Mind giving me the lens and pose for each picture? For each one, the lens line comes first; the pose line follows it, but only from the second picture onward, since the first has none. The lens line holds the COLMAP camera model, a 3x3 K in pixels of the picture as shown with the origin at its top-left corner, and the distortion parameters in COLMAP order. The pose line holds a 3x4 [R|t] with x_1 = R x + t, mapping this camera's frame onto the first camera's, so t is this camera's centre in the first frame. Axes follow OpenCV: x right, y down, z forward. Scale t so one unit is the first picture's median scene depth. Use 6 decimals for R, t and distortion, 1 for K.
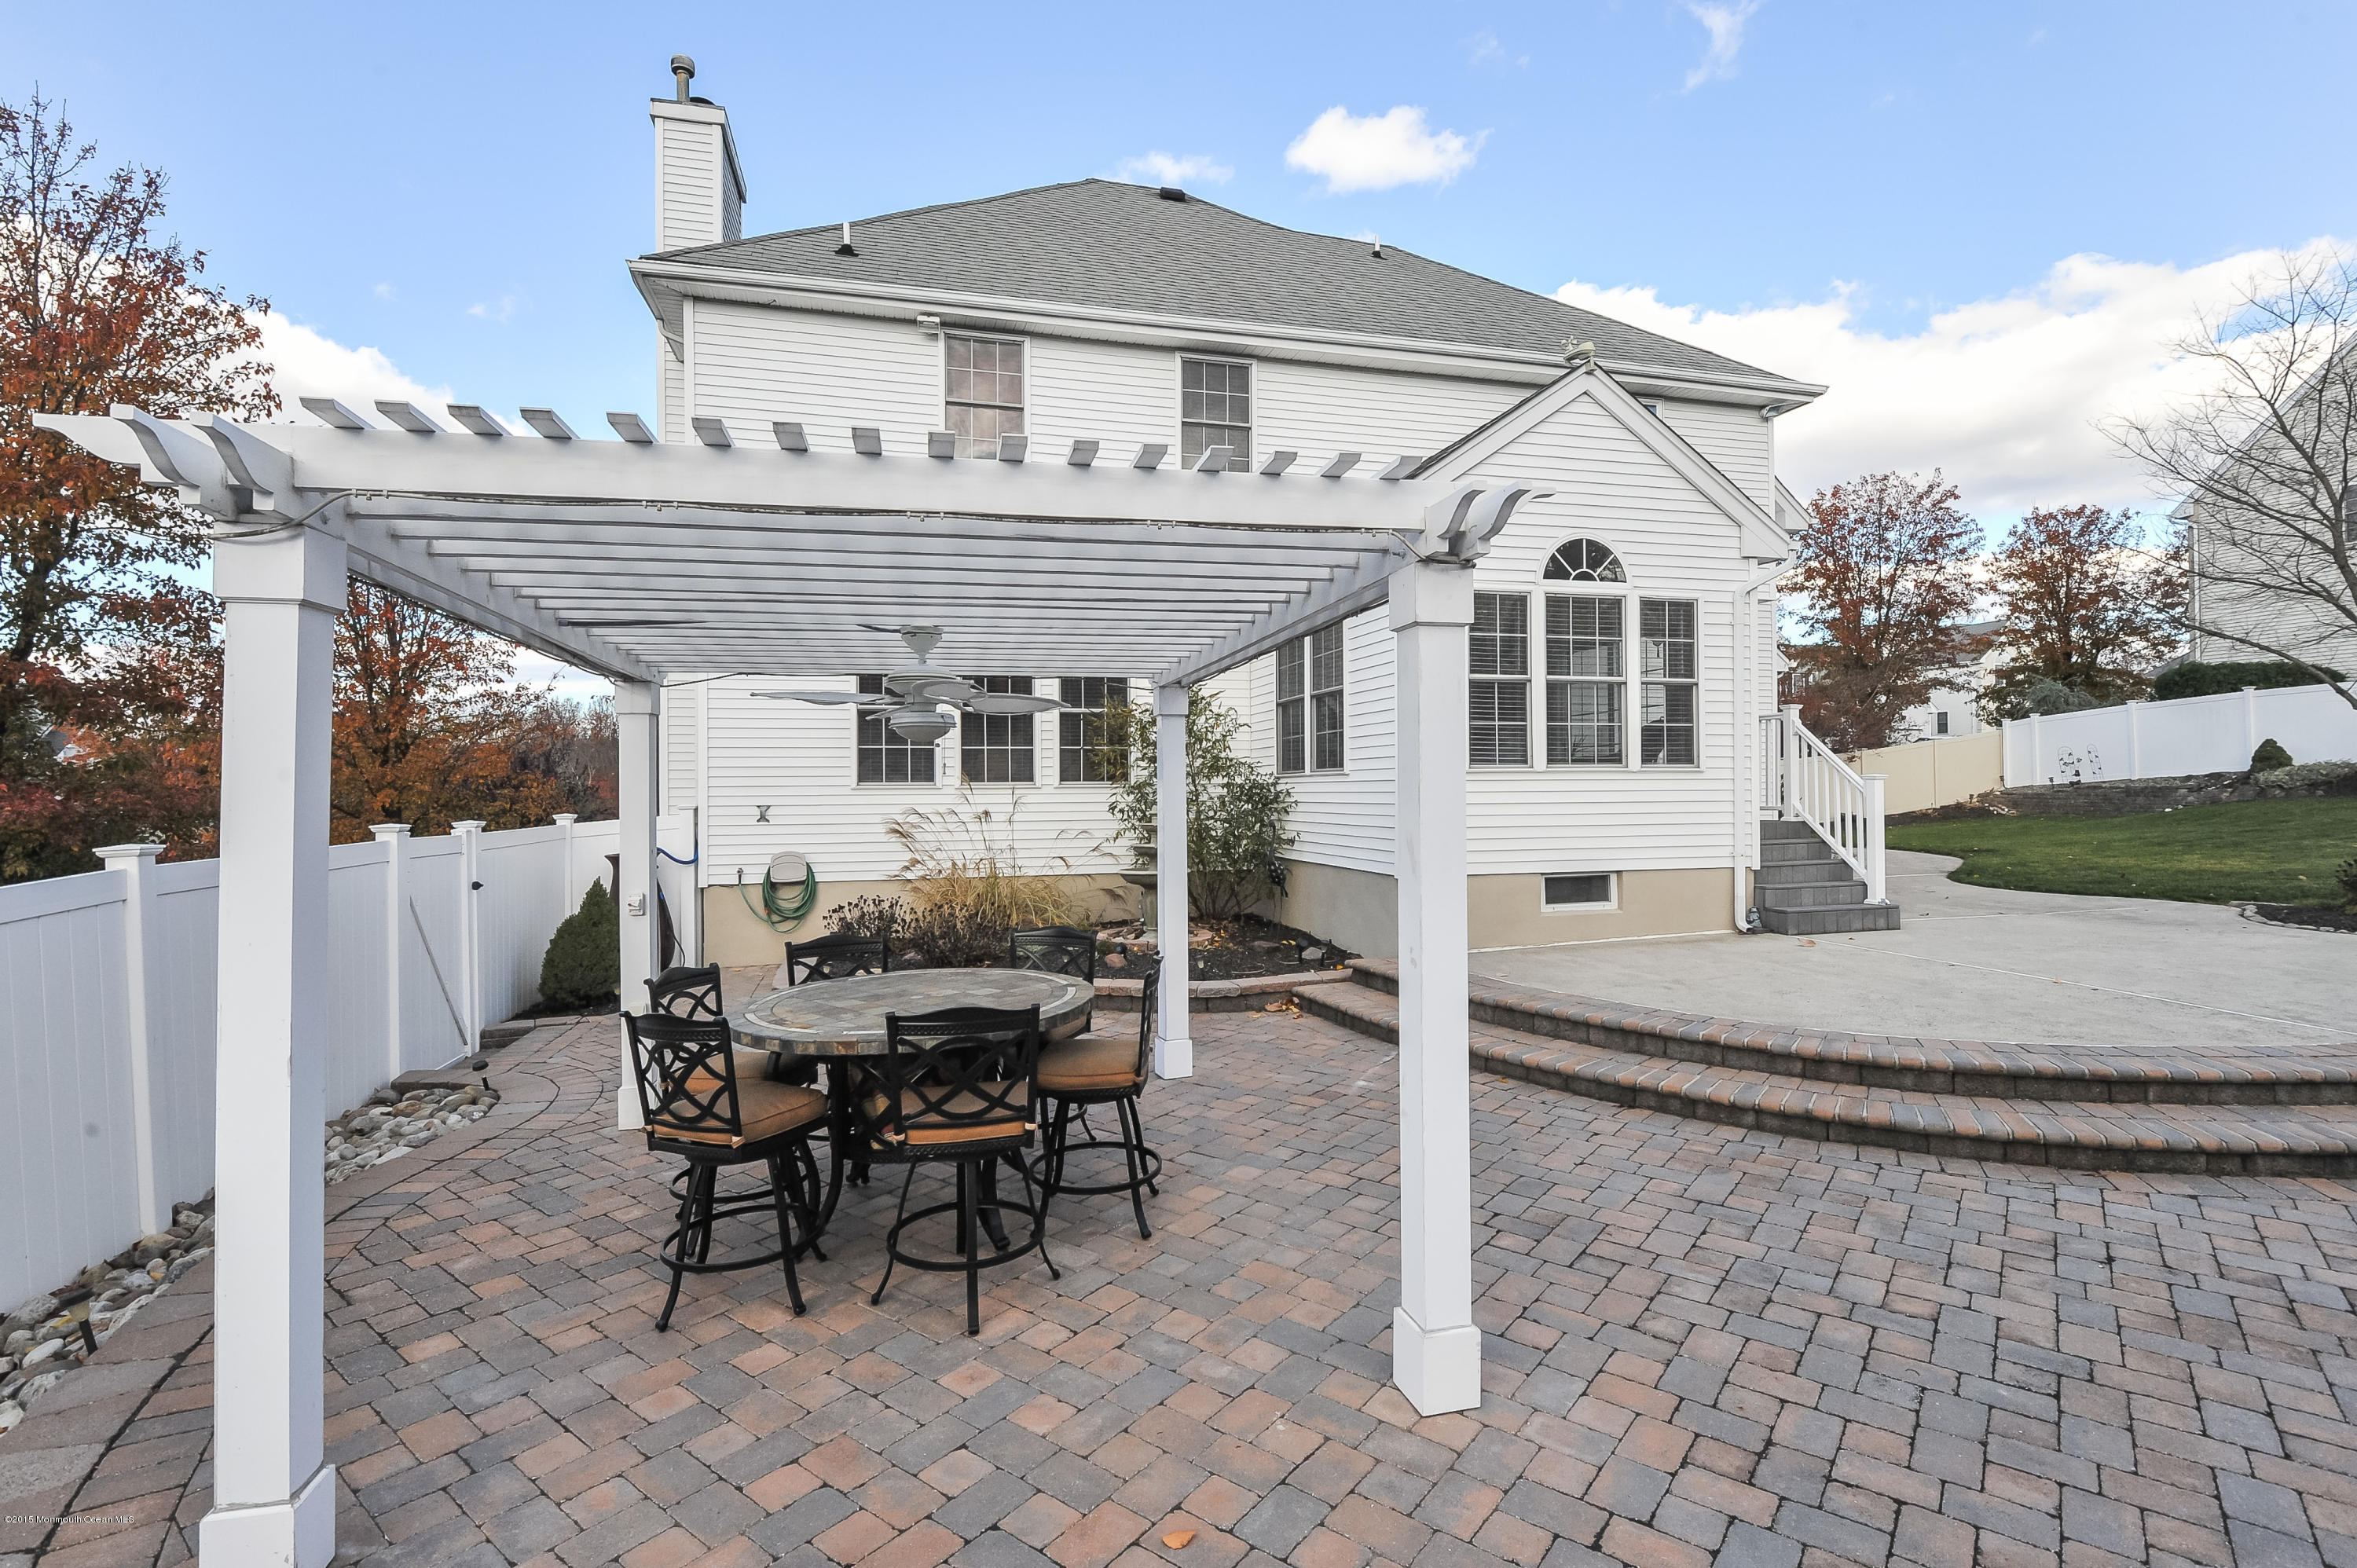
lens RADIAL K [[1071.2, 0, 1166.5], [0, 1071.2, 785.1], [0, 0, 1]] dist [-0.014002, -0.005171]
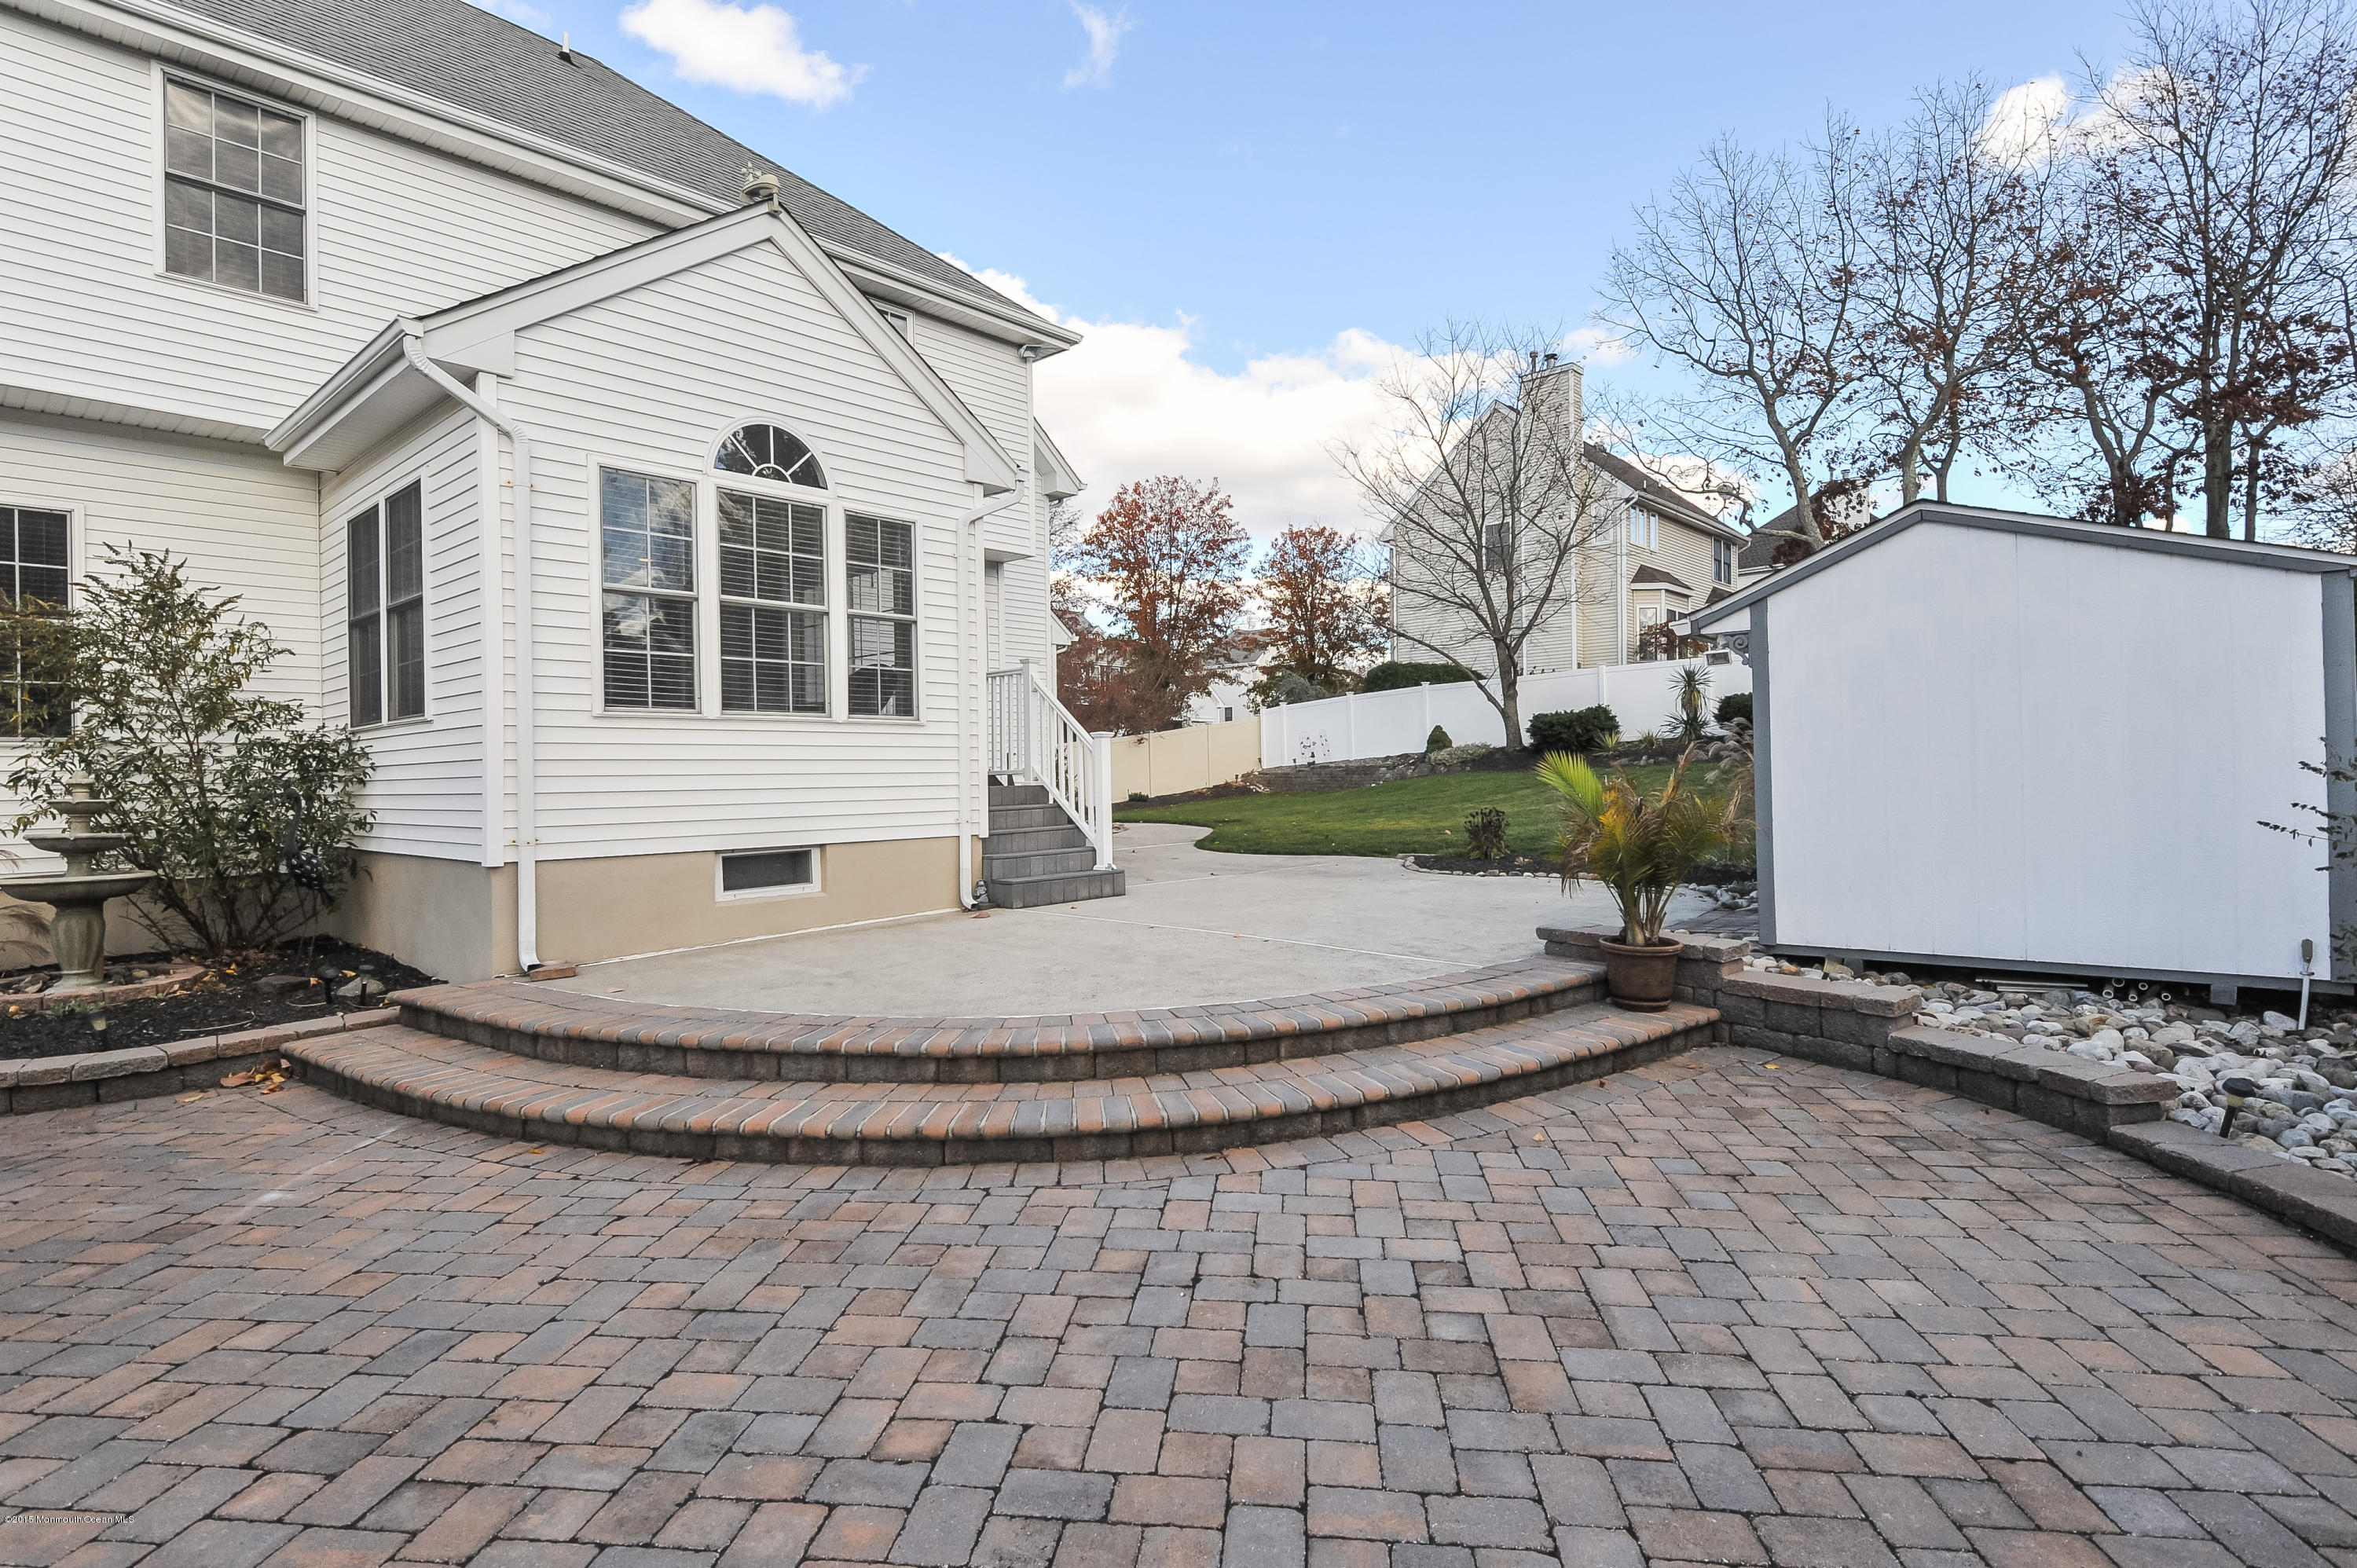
lens RADIAL K [[1170.1, 0, 1177.5], [0, 1170.1, 783.1], [0, 0, 1]] dist [-0.000962, -0.003137]
pose [[0.834362, -0.010597, 0.551115, 0.157141], [0.008092, 0.999943, 0.006976, 0.028958], [-0.551157, -0.001361, 0.834400, 0.107508]]
